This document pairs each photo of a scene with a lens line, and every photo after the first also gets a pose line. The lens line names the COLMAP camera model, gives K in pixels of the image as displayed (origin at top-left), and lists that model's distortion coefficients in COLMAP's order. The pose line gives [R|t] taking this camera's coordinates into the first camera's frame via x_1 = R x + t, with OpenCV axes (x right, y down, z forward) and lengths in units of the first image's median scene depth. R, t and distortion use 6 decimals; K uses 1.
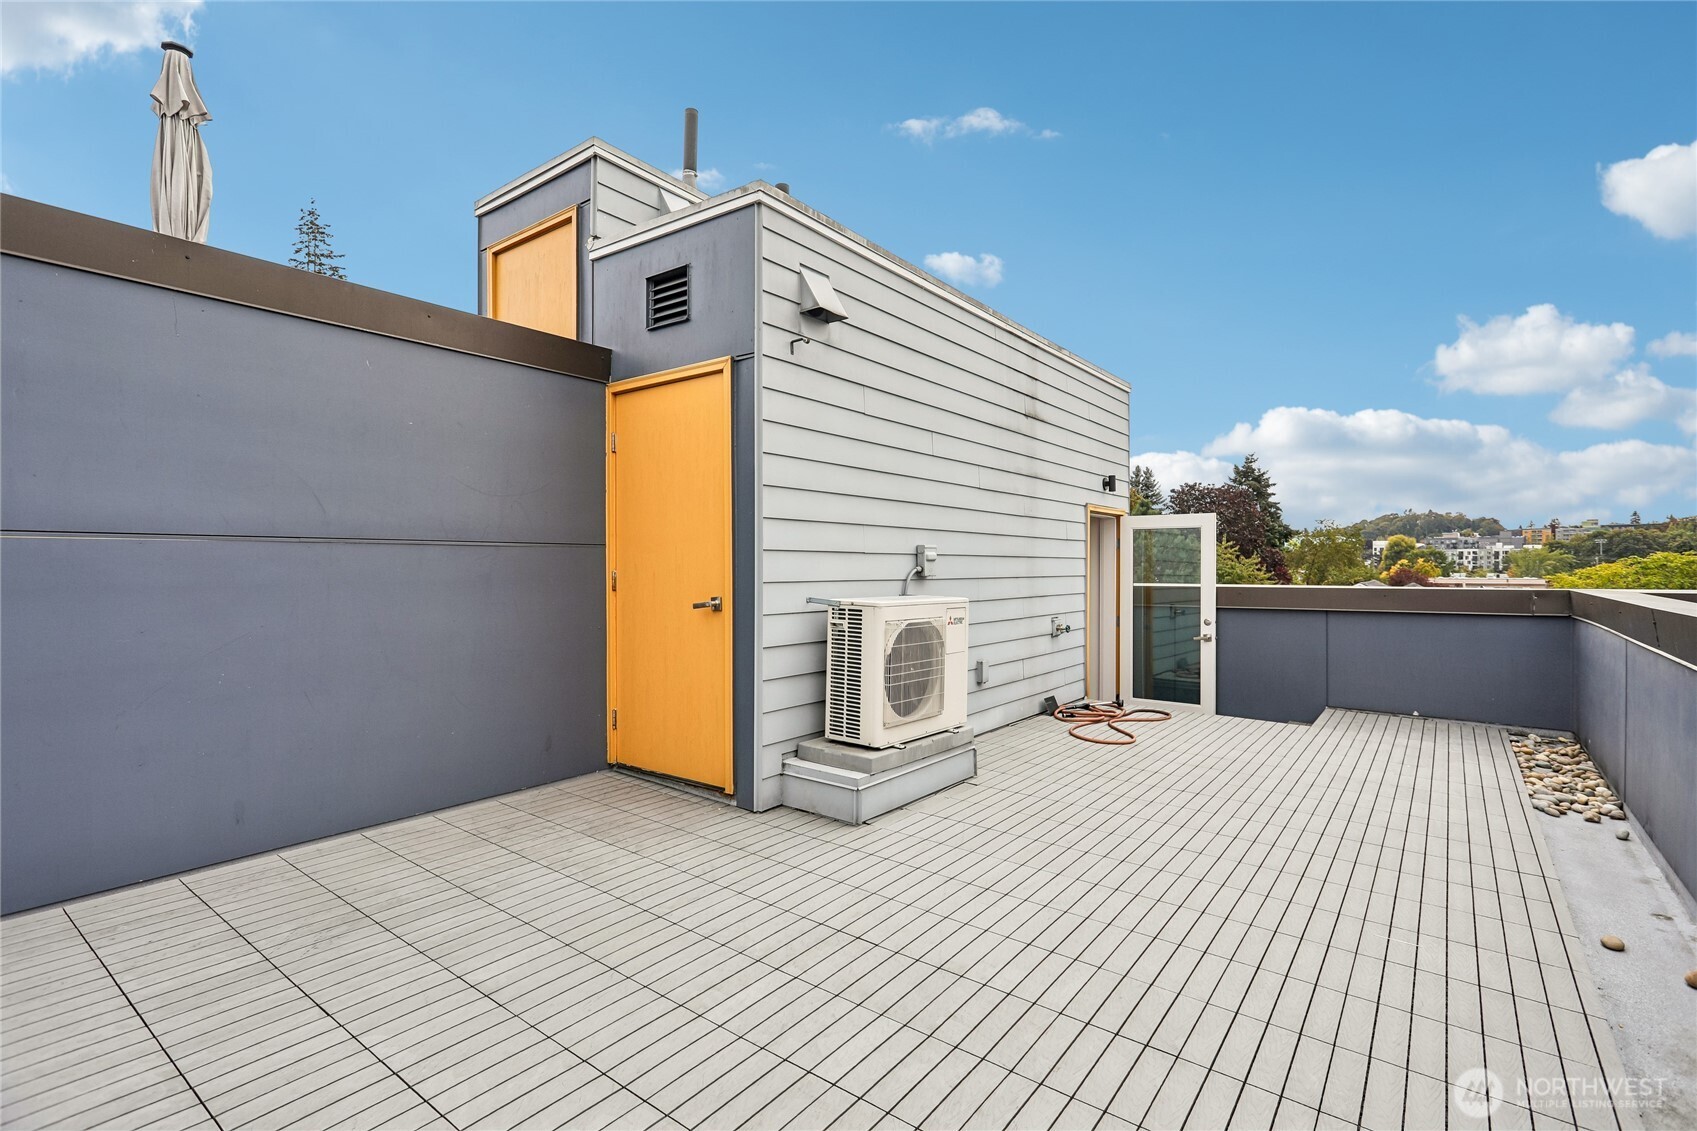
lens RADIAL K [[799.0, 0, 851.3], [0, 799.0, 566.2], [0, 0, 1]] dist [-0.001706, 0.000804]
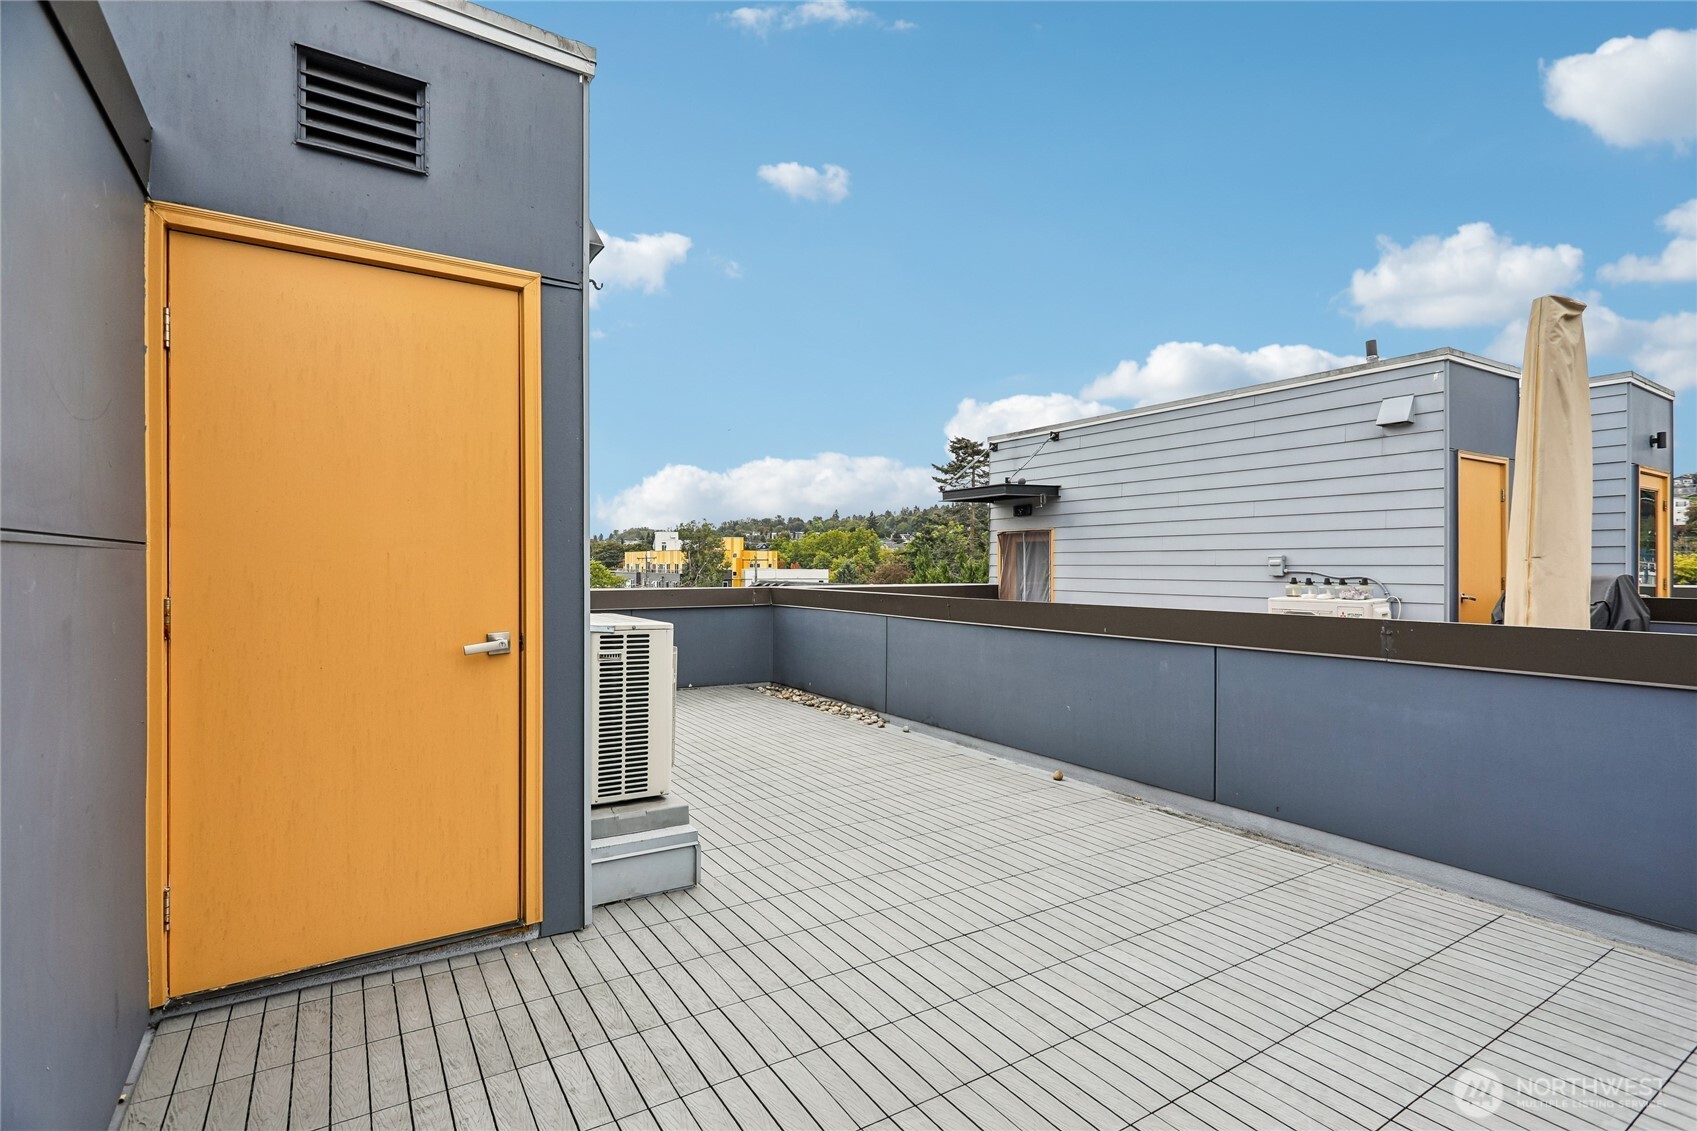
lens RADIAL K [[799.0, 0, 851.3], [0, 799.0, 566.2], [0, 0, 1]] dist [-0.001706, 0.000804]
pose [[0.340692, 0.000020, 0.940175, -0.684480], [-0.003399, 0.999993, 0.001210, -0.017321], [-0.940169, -0.003608, 0.340690, 0.513389]]
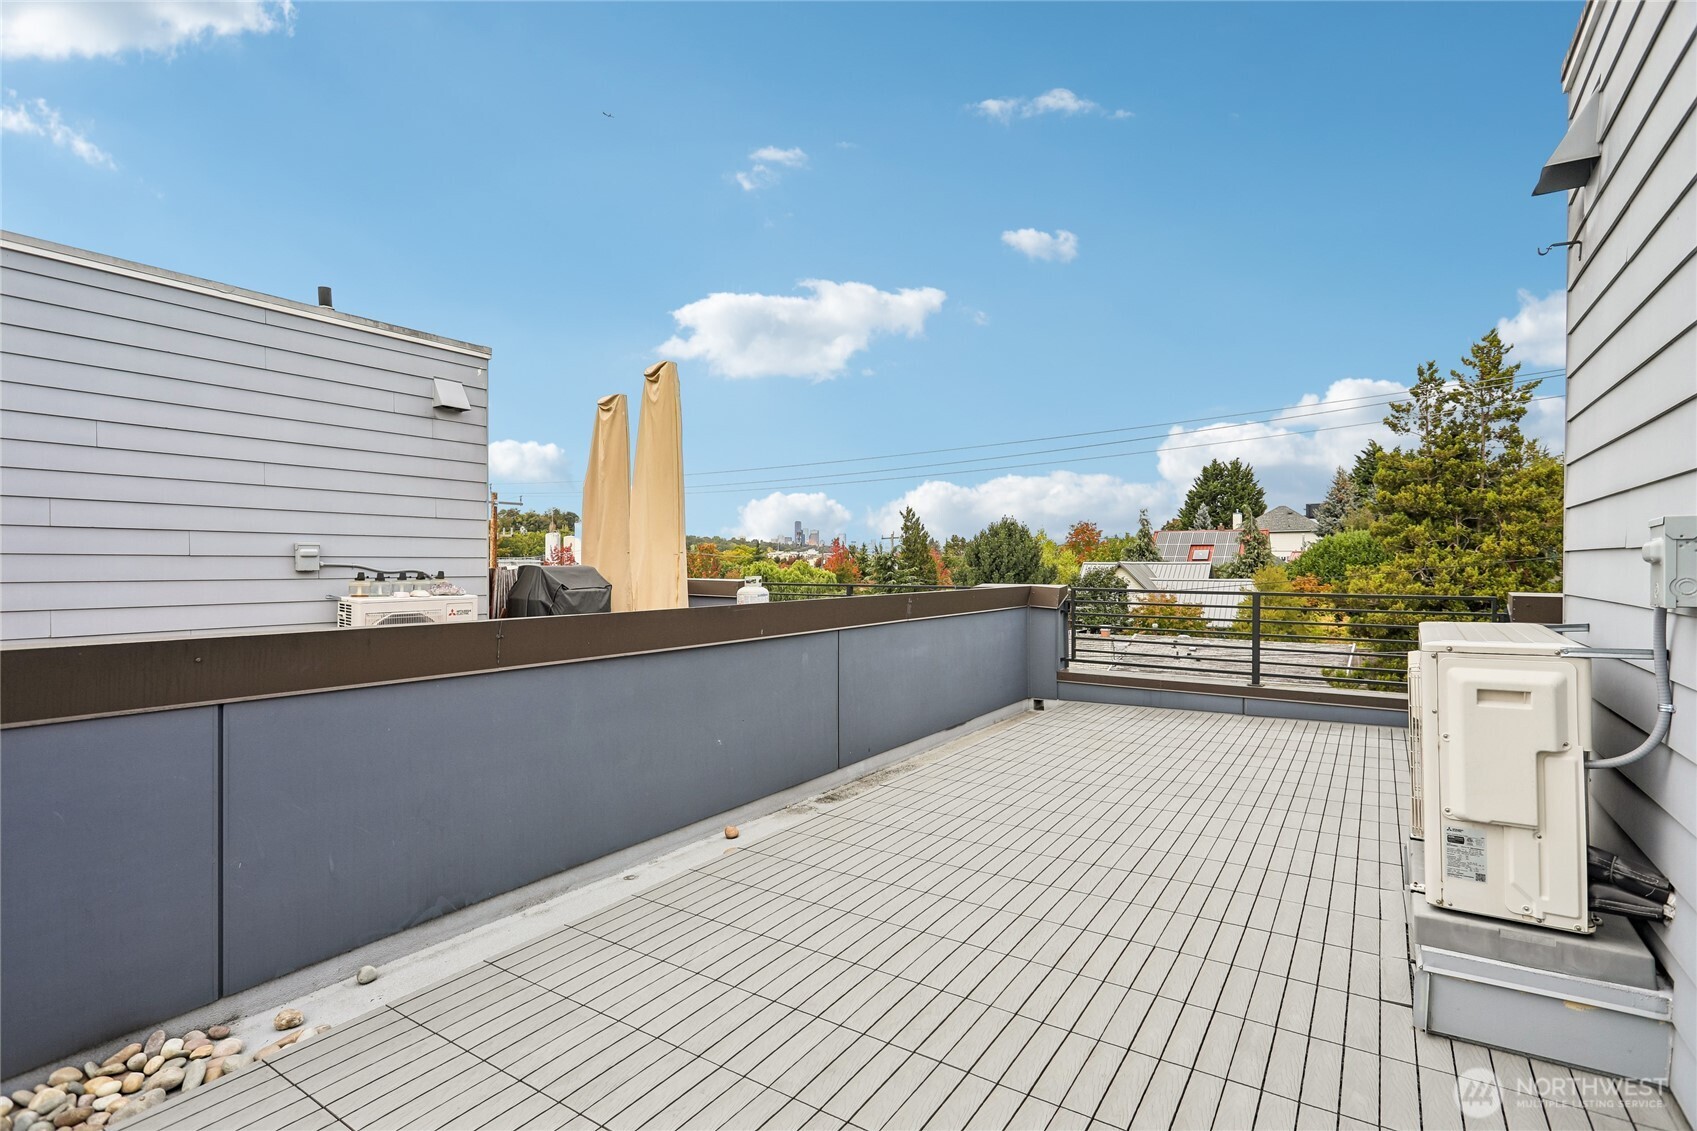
lens RADIAL K [[799.0, 0, 851.3], [0, 799.0, 566.2], [0, 0, 1]] dist [-0.001706, 0.000804]
pose [[-0.997959, -0.001222, -0.063841, 0.591279], [-0.001221, 0.999999, -0.000055, -0.004740], [0.063841, 0.000023, -0.997960, 1.653748]]
